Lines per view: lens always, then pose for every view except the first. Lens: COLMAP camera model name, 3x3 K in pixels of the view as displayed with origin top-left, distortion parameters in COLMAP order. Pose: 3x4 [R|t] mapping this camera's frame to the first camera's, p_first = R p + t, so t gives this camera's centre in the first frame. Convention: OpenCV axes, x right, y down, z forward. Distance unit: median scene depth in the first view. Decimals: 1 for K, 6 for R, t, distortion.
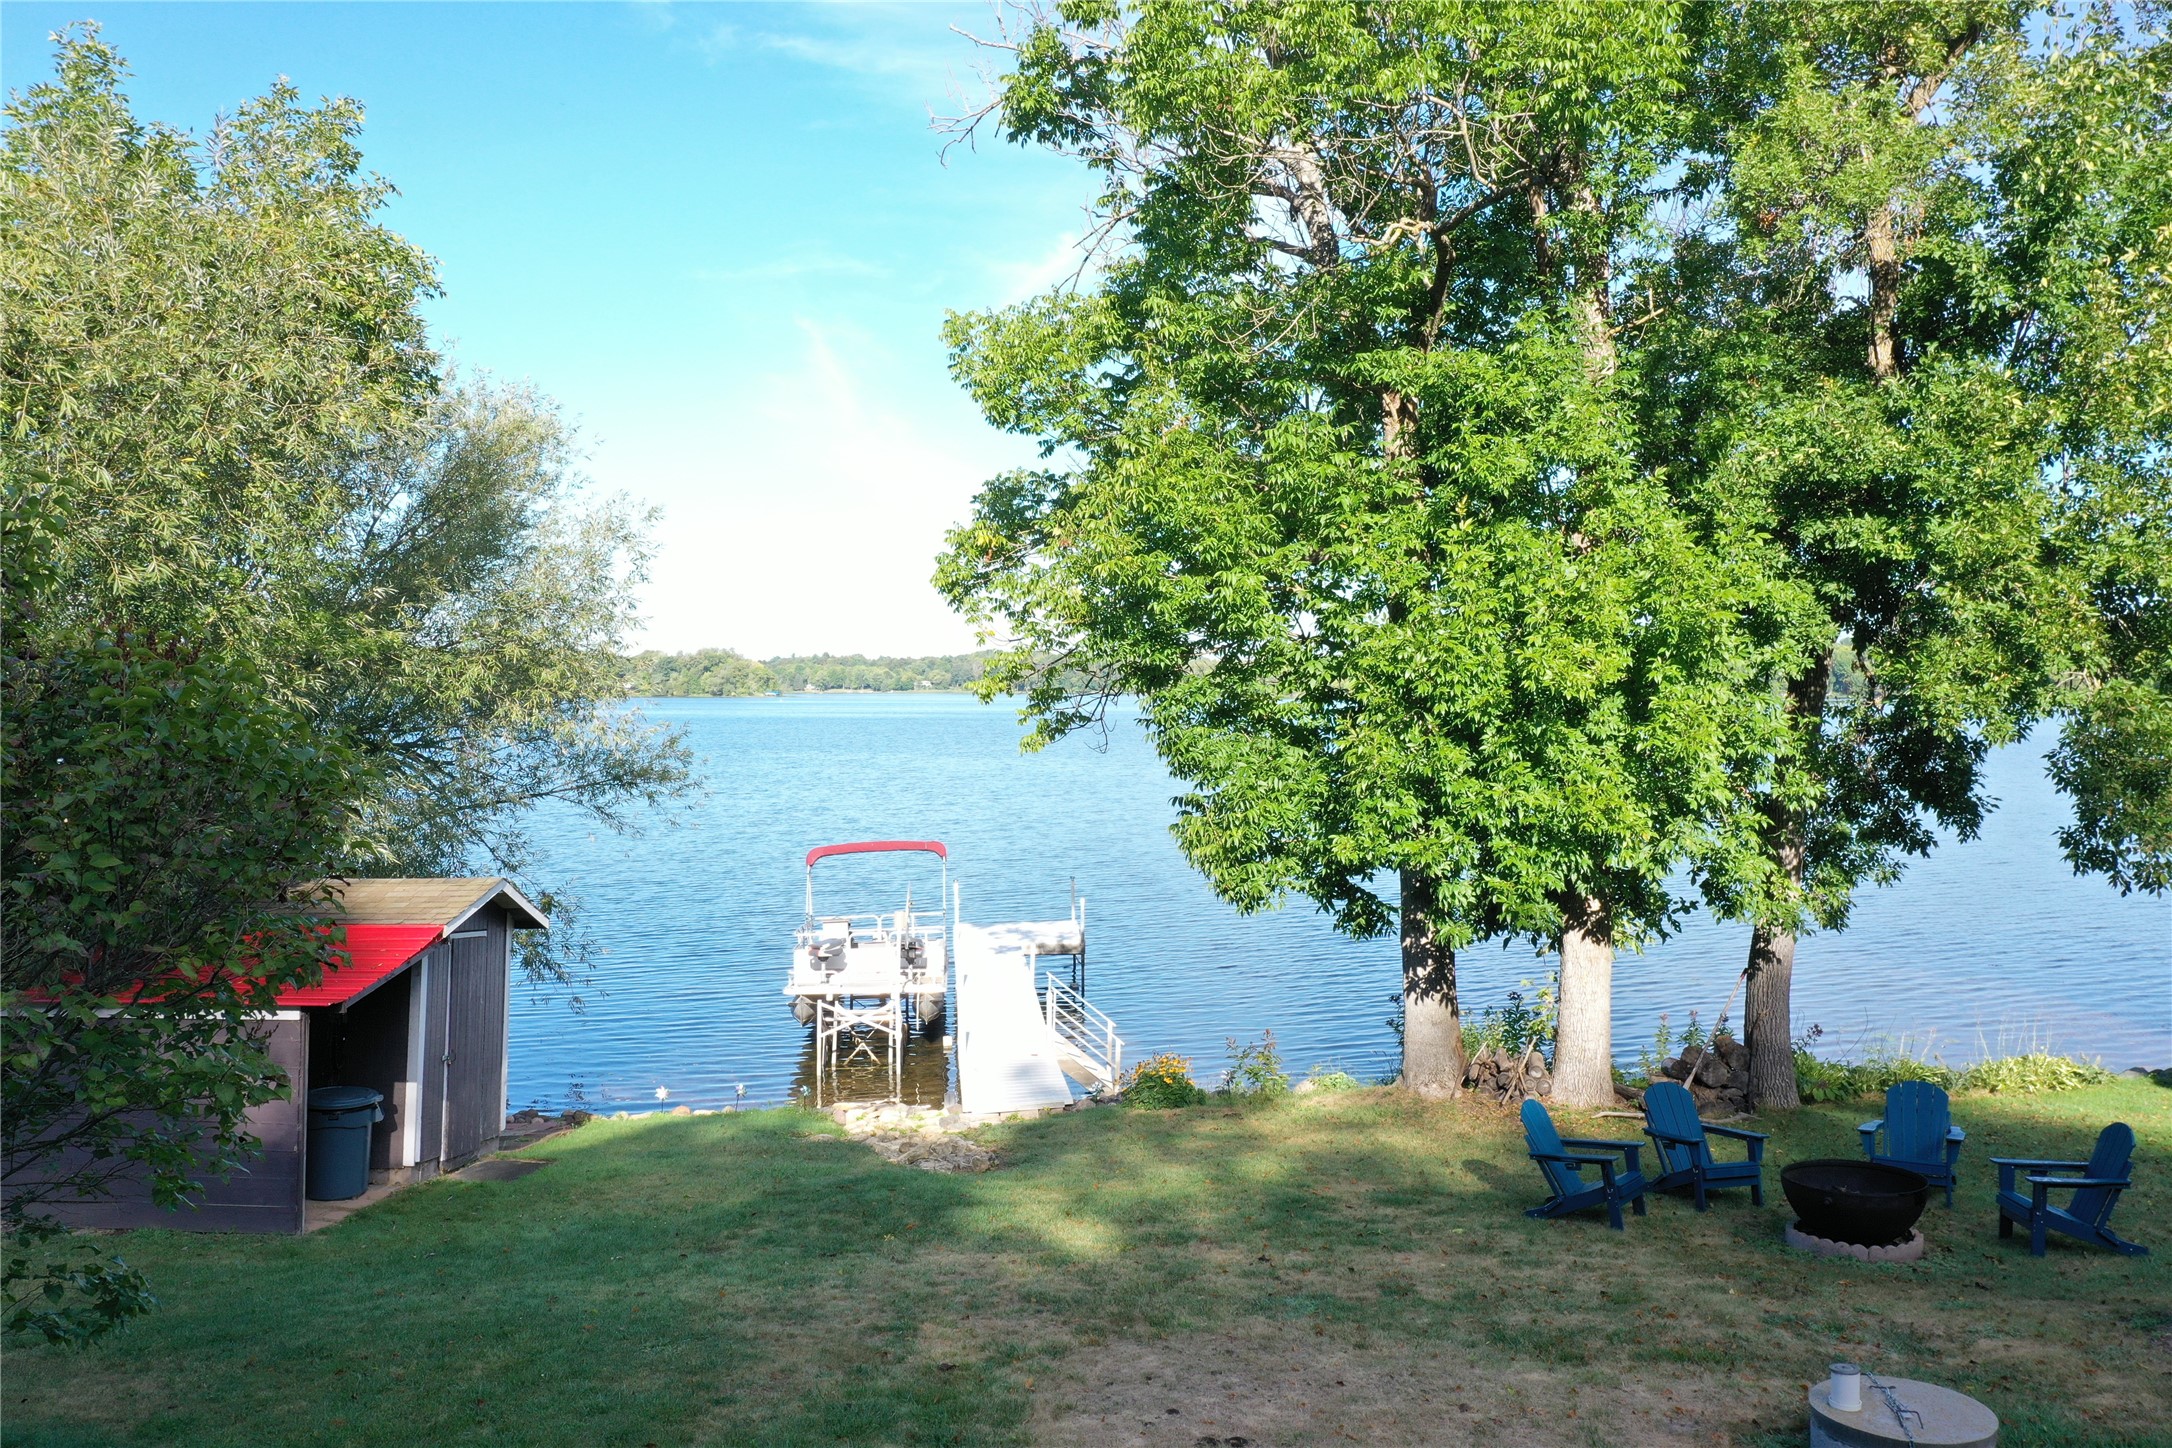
lens RADIAL K [[1724.4, 0, 1086.0], [0, 1724.4, 724.0], [0, 0, 1]] dist [0.003748, 0.012479]
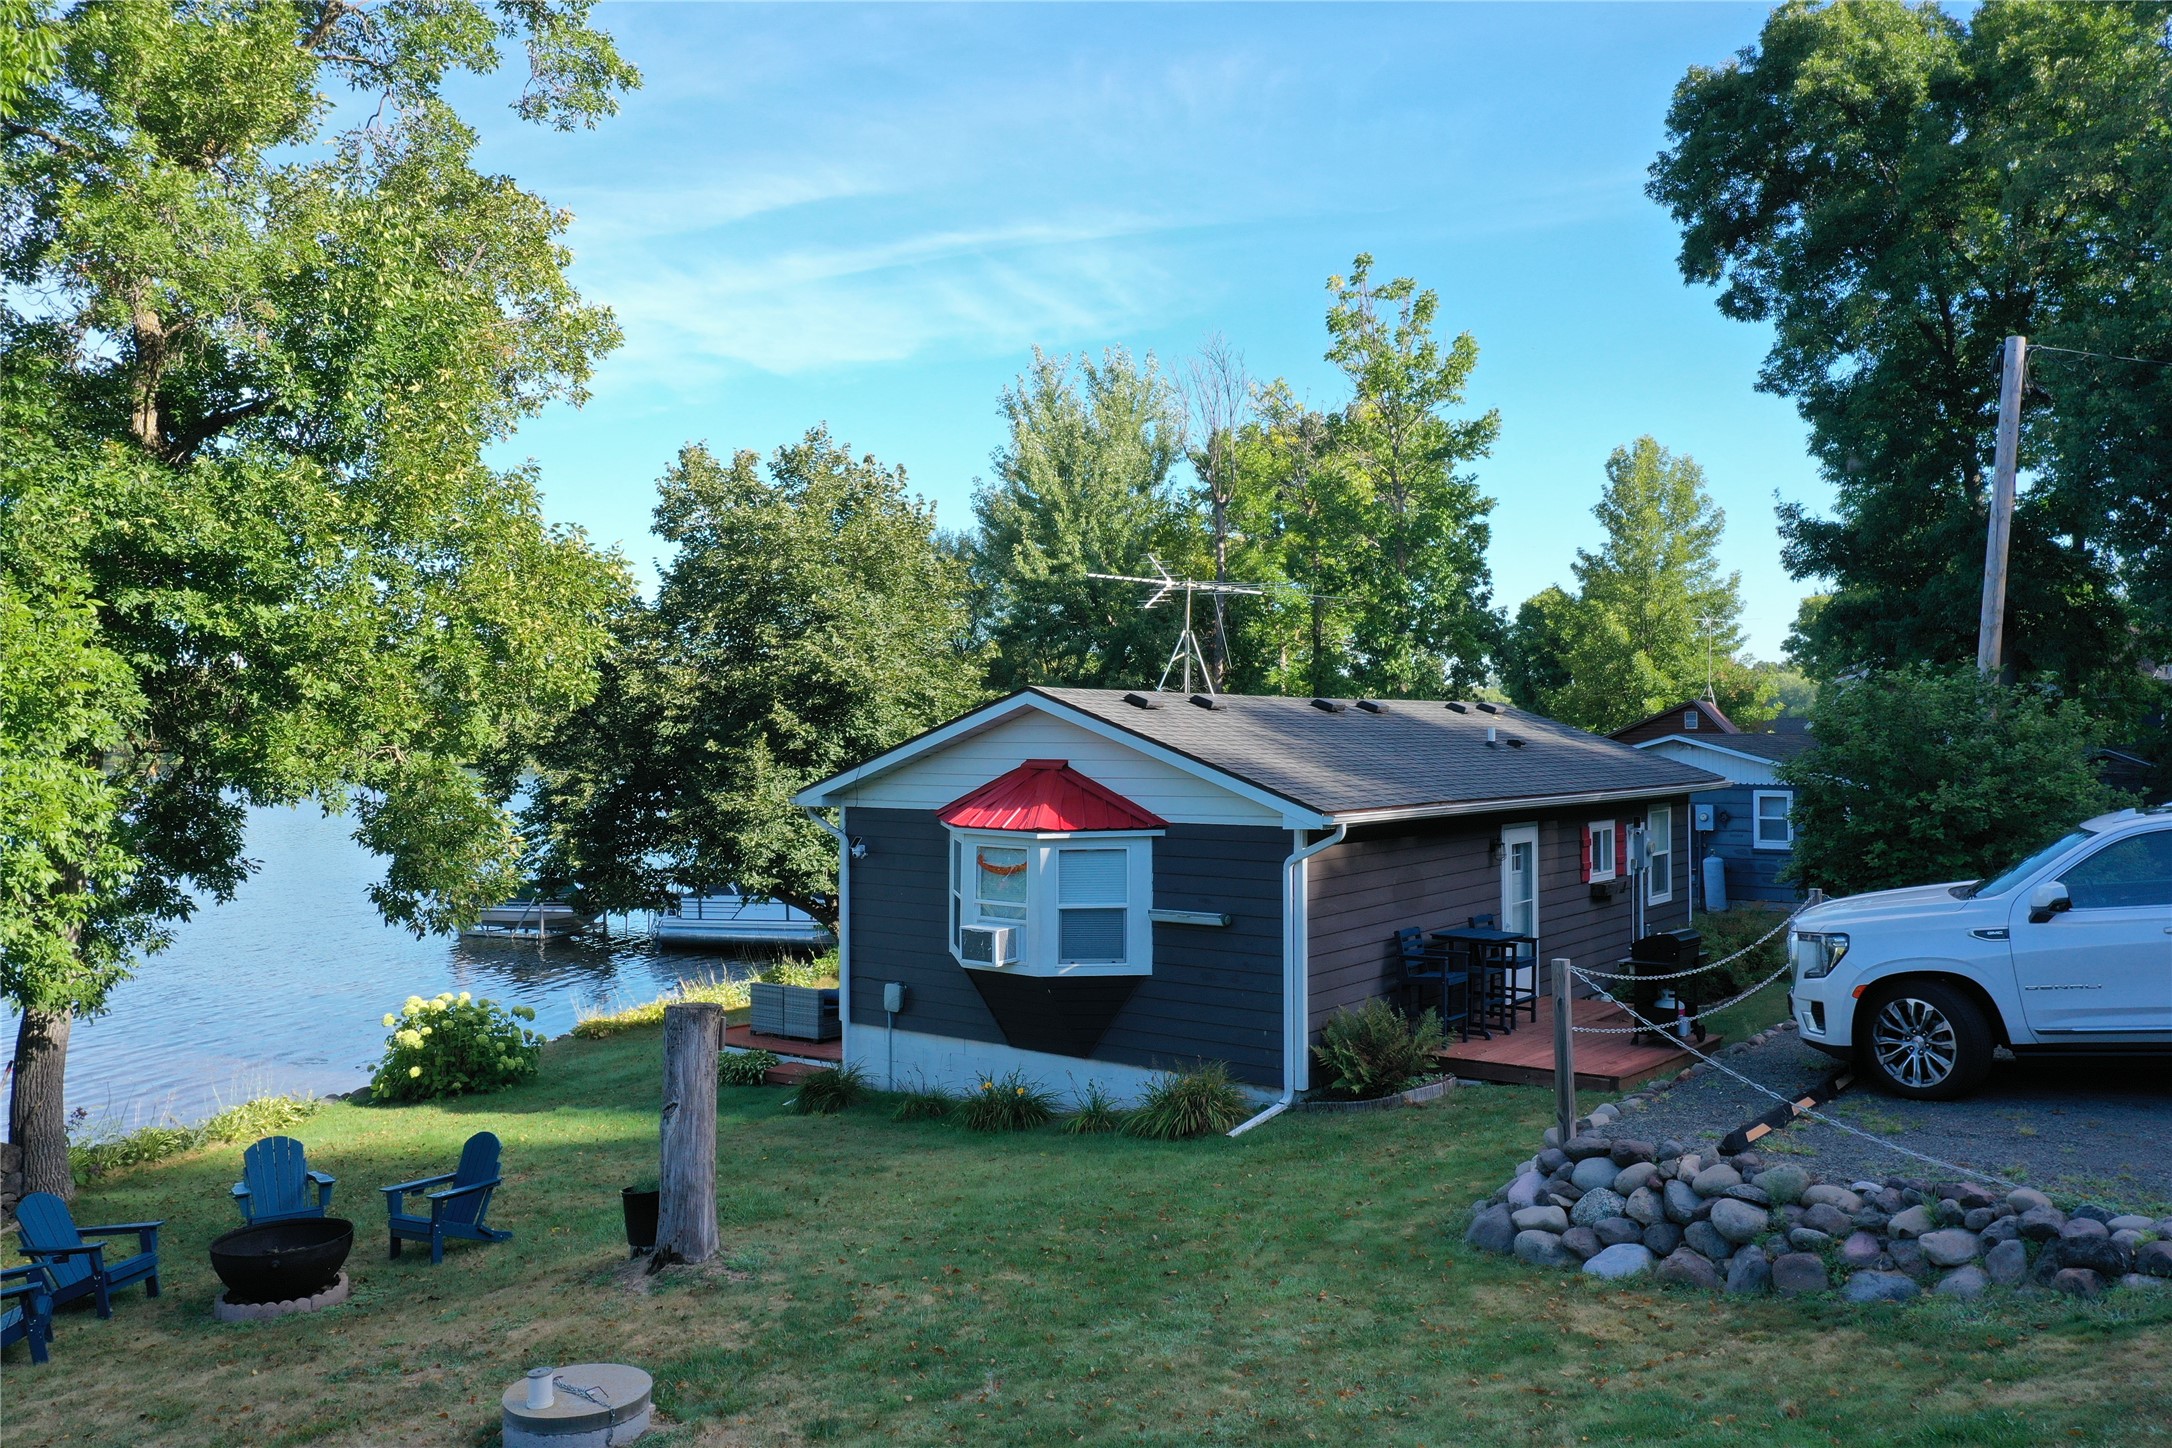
lens RADIAL K [[1724.4, 0, 1086.0], [0, 1724.4, 724.0], [0, 0, 1]] dist [0.003748, 0.012479]
pose [[0.464245, 0.011103, 0.885637, -0.194173], [0.013674, 0.999712, -0.019701, -0.014270], [-0.885601, 0.021256, 0.463959, 0.063006]]
